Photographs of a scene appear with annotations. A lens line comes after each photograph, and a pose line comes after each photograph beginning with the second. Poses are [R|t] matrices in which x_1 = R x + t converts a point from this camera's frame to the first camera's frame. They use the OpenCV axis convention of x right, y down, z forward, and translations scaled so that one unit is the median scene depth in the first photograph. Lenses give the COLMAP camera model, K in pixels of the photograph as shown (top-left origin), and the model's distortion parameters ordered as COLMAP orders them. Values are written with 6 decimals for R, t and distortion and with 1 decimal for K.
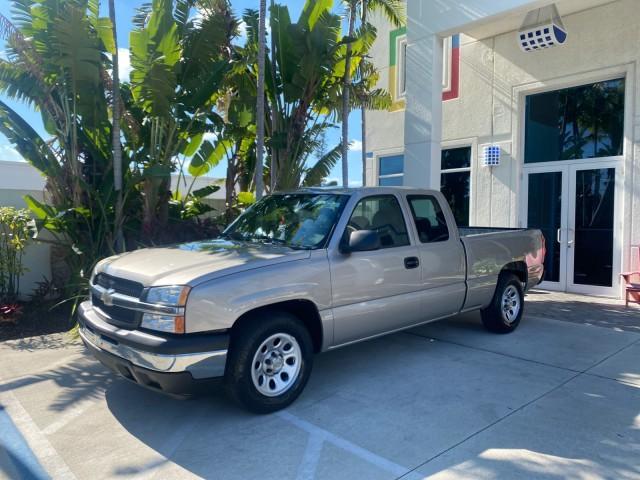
lens RADIAL K [[490.2, 0, 322.0], [0, 490.2, 242.3], [0, 0, 1]] dist [0.024124, -0.027924]
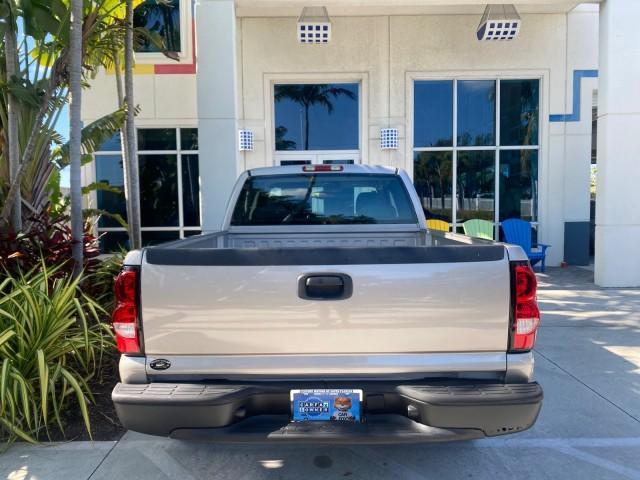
lens RADIAL K [[490.2, 0, 319.9], [0, 490.2, 236.2], [0, 0, 1]] dist [0.024124, -0.027924]
pose [[0.665742, -0.063287, 0.743493, -0.374972], [0.052359, 0.997903, 0.038059, -0.015902], [-0.744343, 0.013591, 0.667659, 0.291304]]
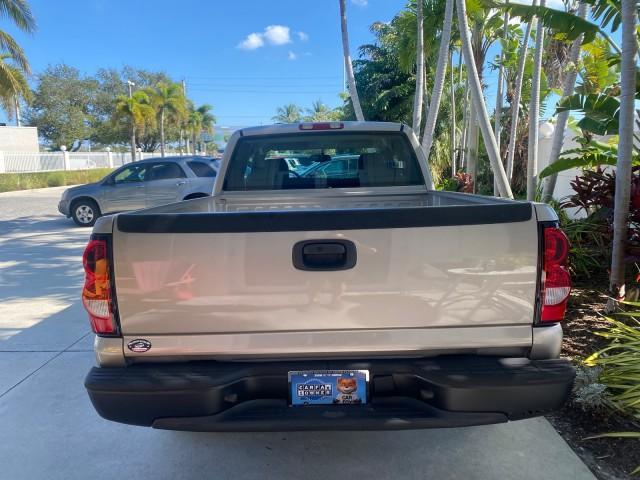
lens RADIAL K [[490.2, 0, 321.6], [0, 490.2, 236.2], [0, 0, 1]] dist [0.024124, -0.027924]
pose [[0.662318, -0.123101, 0.739041, -0.349502], [0.068761, 0.992234, 0.103652, -0.011376], [-0.746061, -0.017833, 0.665639, 0.313163]]
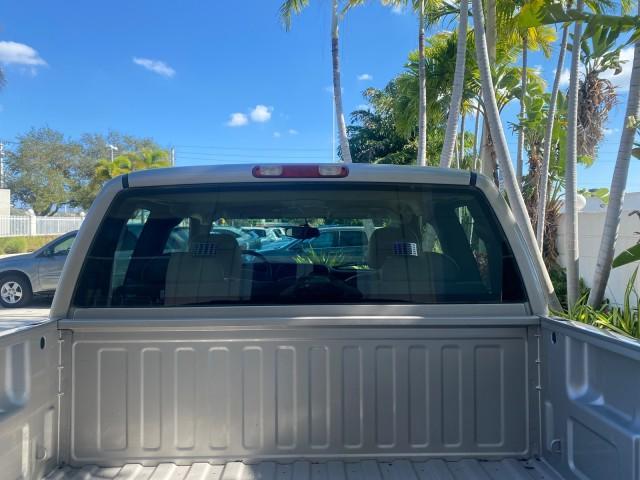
lens RADIAL K [[490.2, 0, 322.5], [0, 490.2, 239.6], [0, 0, 1]] dist [0.024124, -0.027924]
pose [[0.642078, -0.008685, 0.766590, -0.150305], [0.047507, 0.998465, -0.028479, -0.029886], [-0.765166, 0.054704, 0.641505, 0.482604]]
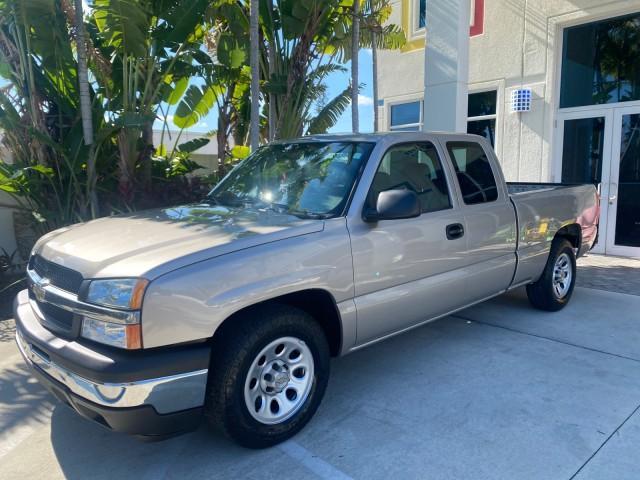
lens RADIAL K [[490.2, 0, 322.3], [0, 490.2, 237.0], [0, 0, 1]] dist [0.024124, -0.027924]
pose [[0.999901, -0.013563, -0.003868, -0.011313], [0.013817, 0.997037, 0.075669, -0.005777], [0.002831, -0.075715, 0.997126, 0.134751]]
